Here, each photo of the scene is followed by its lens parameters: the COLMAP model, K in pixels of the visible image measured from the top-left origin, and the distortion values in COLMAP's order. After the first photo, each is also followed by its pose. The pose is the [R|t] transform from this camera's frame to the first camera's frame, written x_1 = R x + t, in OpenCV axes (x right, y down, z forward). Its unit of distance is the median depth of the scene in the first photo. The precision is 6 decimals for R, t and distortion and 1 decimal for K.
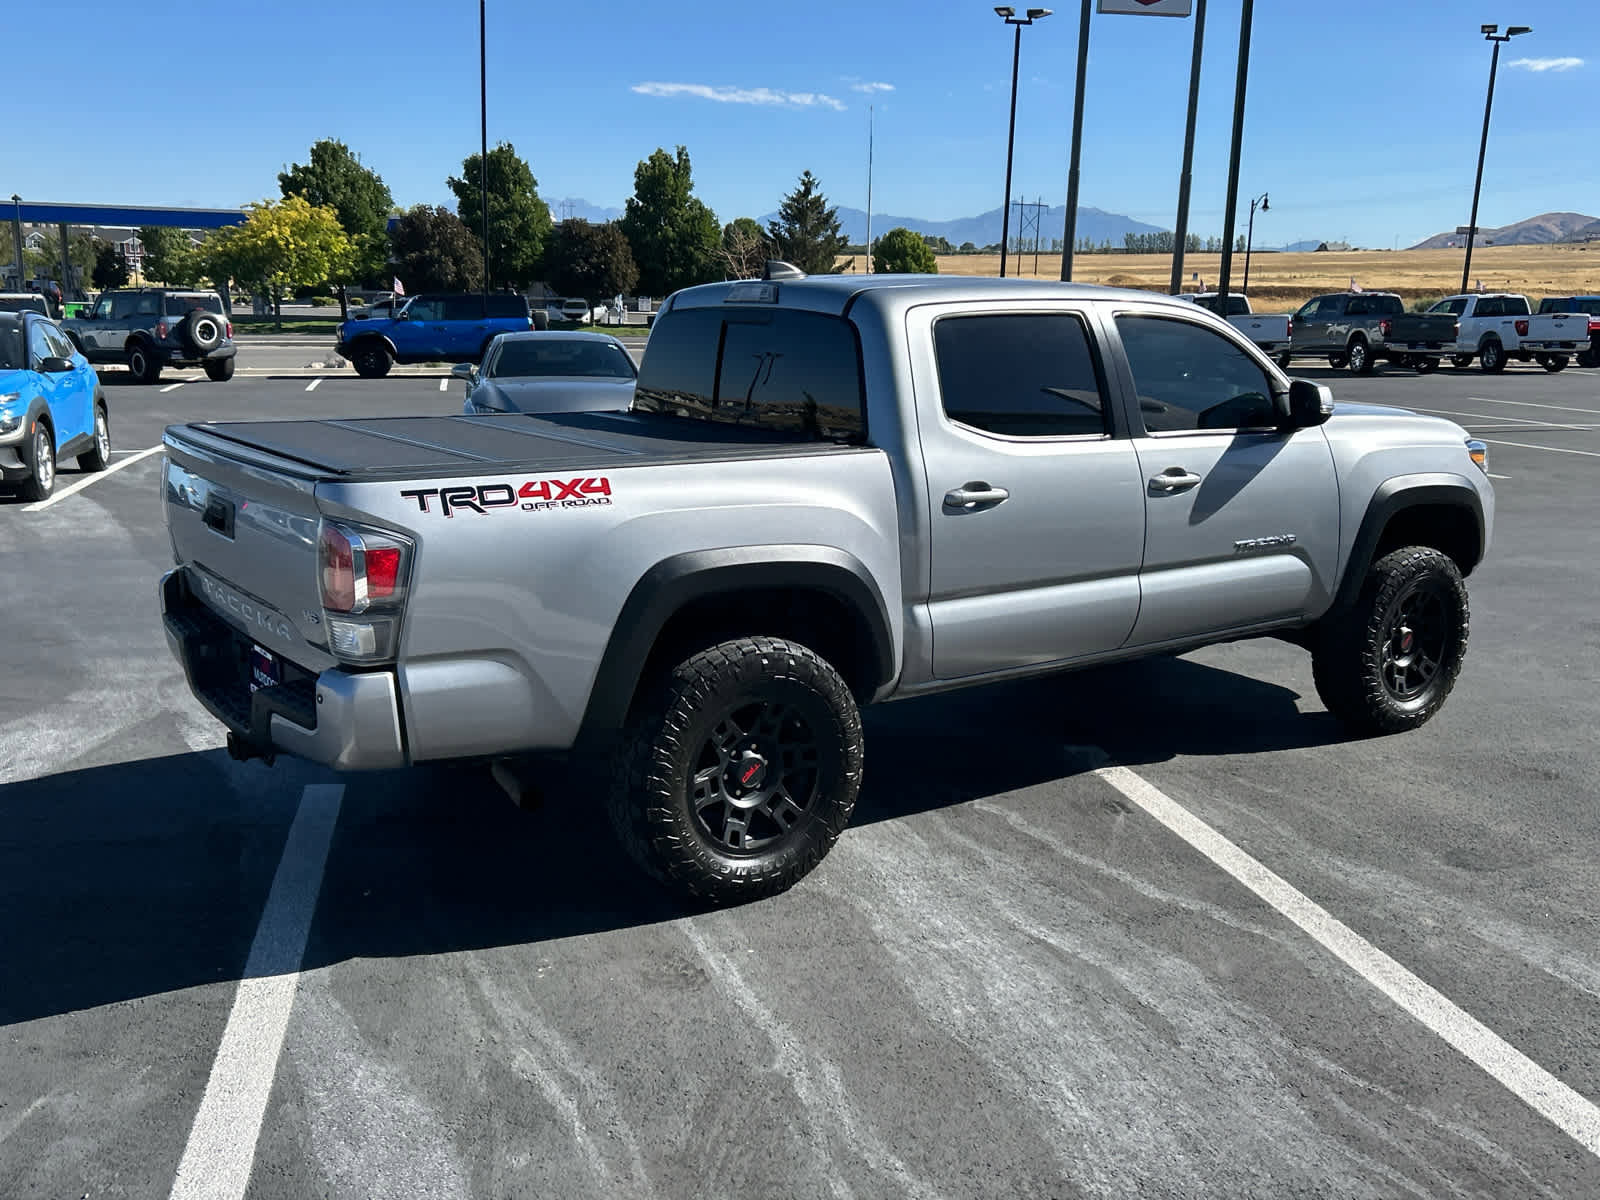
lens RADIAL K [[1483.0, 0, 805.1], [0, 1483.0, 599.9], [0, 0, 1]] dist [0.083298, -0.129792]
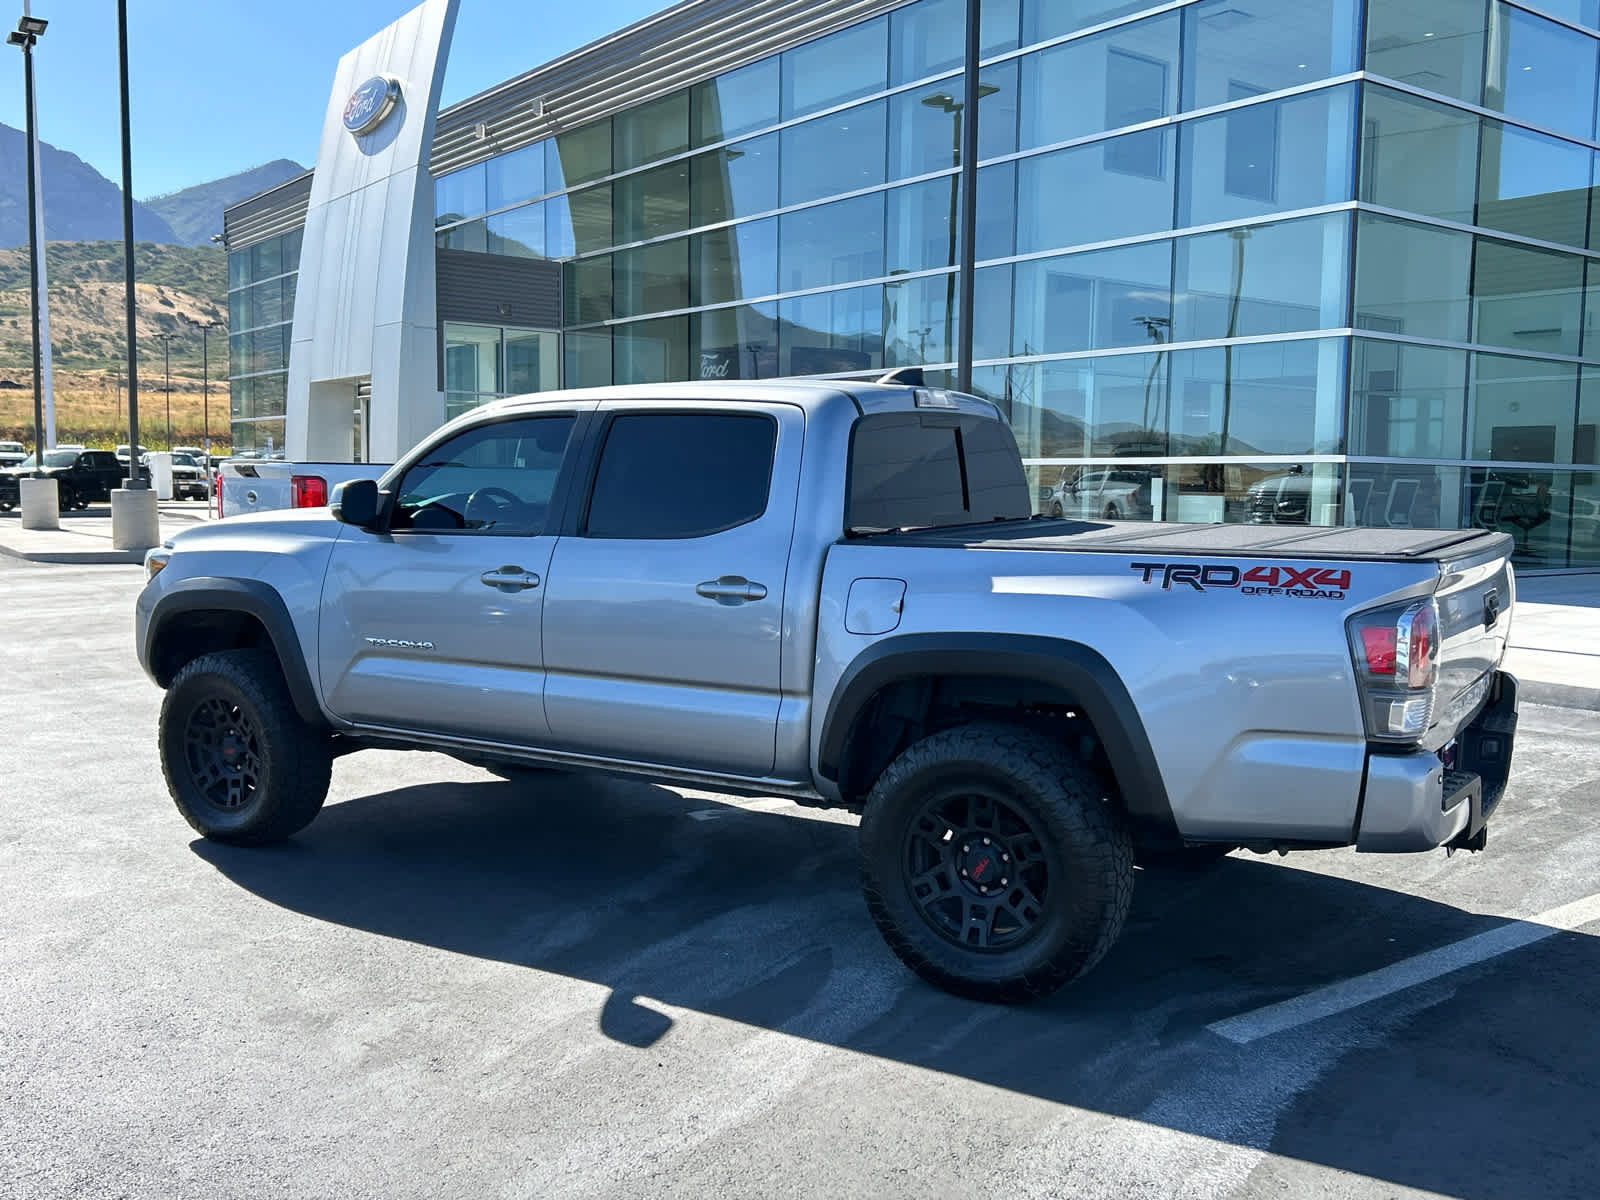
lens RADIAL K [[1486.8, 0, 803.5], [0, 1486.8, 618.6], [0, 0, 1]] dist [0.070923, -0.081939]
pose [[-0.380497, -0.117067, 0.917343, -0.874688], [0.176941, 0.964413, 0.196466, -0.254410], [-0.907697, 0.237071, -0.346242, 1.350558]]
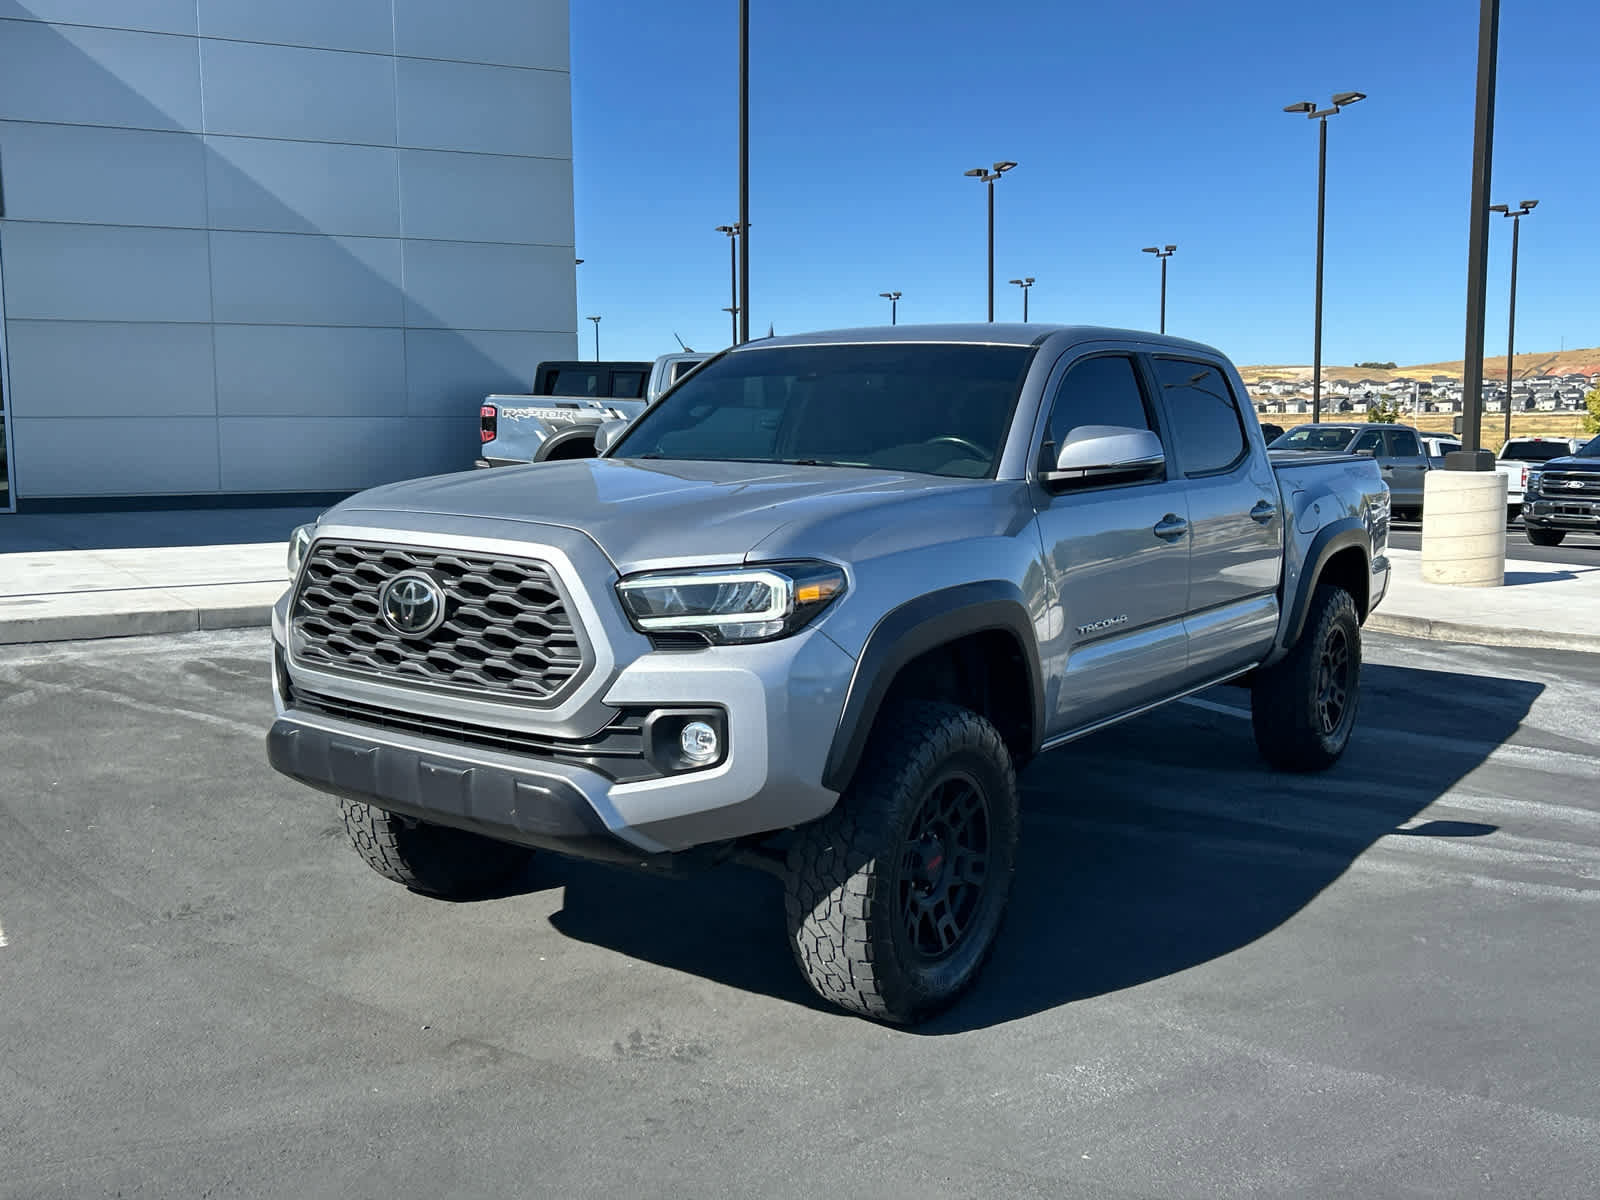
lens RADIAL K [[1488.3, 0, 802.9], [0, 1488.3, 593.5], [0, 0, 1]] dist [0.081741, -0.125877]
pose [[-0.945309, 0.014765, -0.325842, 0.533440], [-0.088219, 0.950170, 0.298990, -0.336166], [0.314020, 0.311383, -0.896901, 1.921762]]
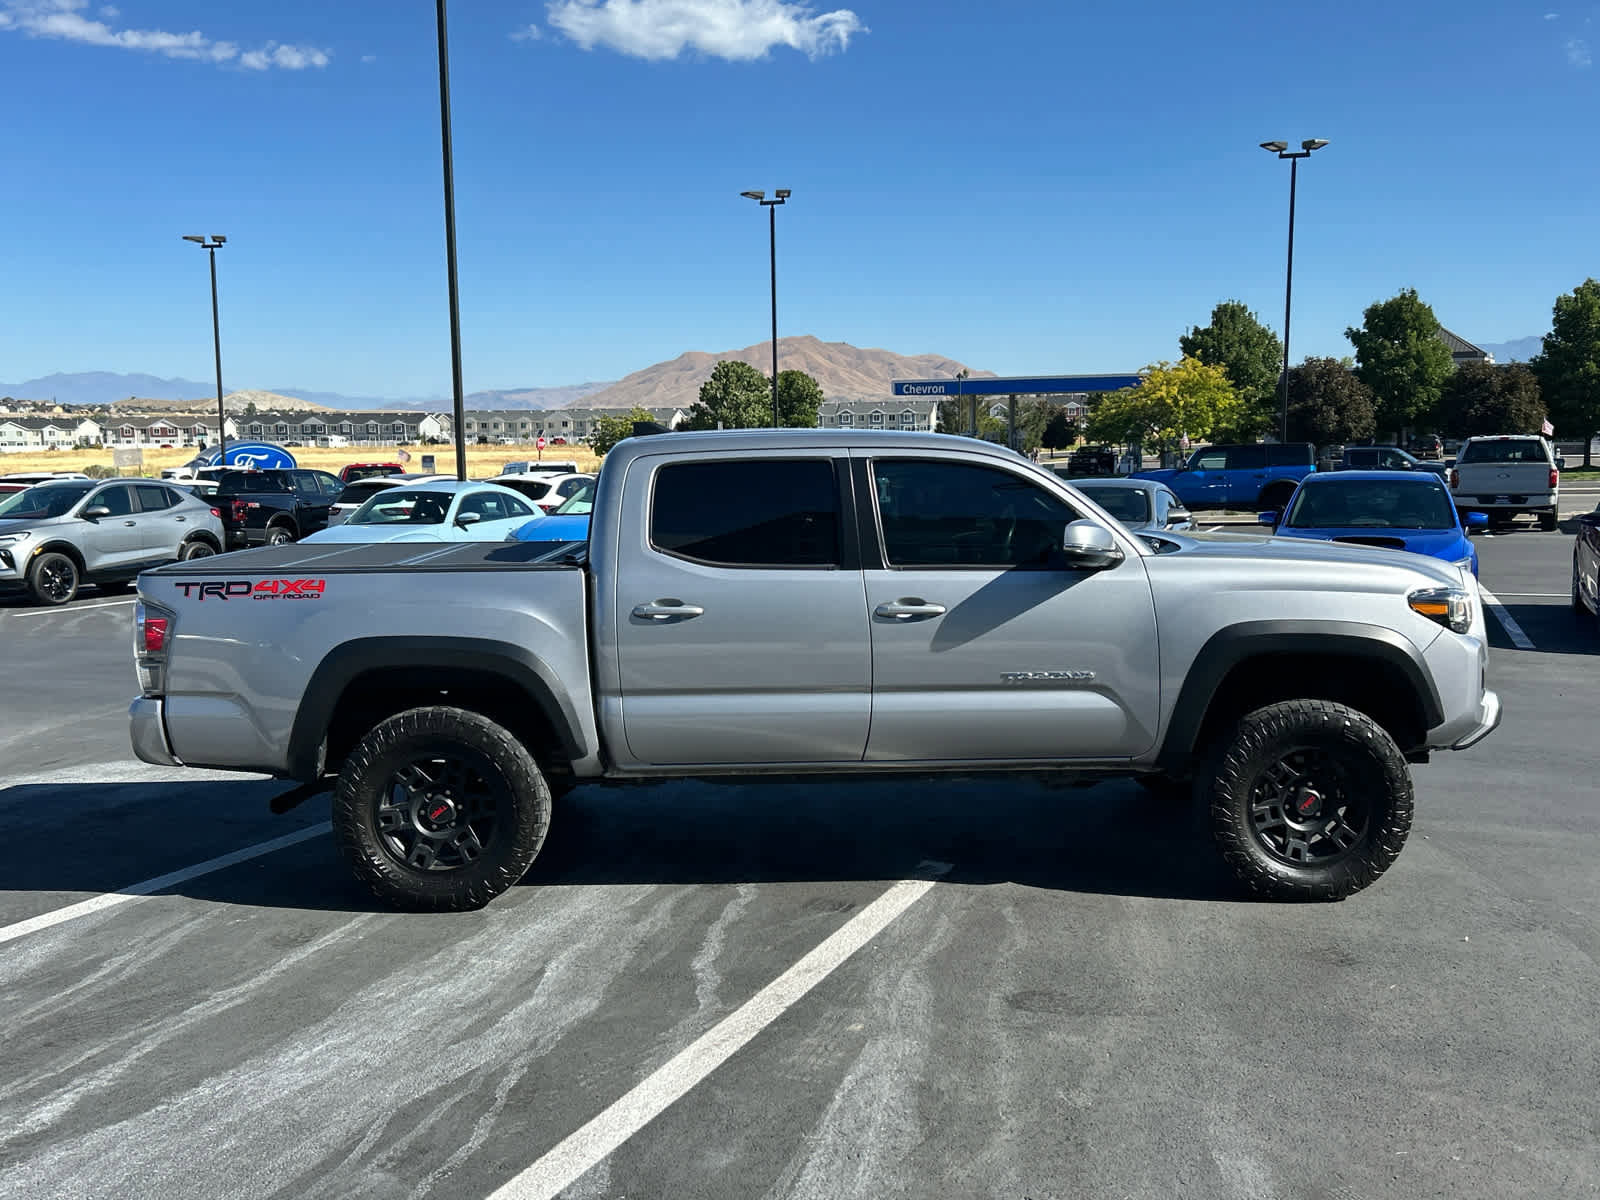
lens RADIAL K [[1479.5, 0, 805.2], [0, 1479.5, 592.8], [0, 0, 1]] dist [0.100557, -0.202371]
pose [[0.816784, 0.031877, -0.576062, 0.752231], [-0.091266, 0.993039, -0.074453, -0.004510], [0.569679, 0.113387, 0.814008, 0.075754]]
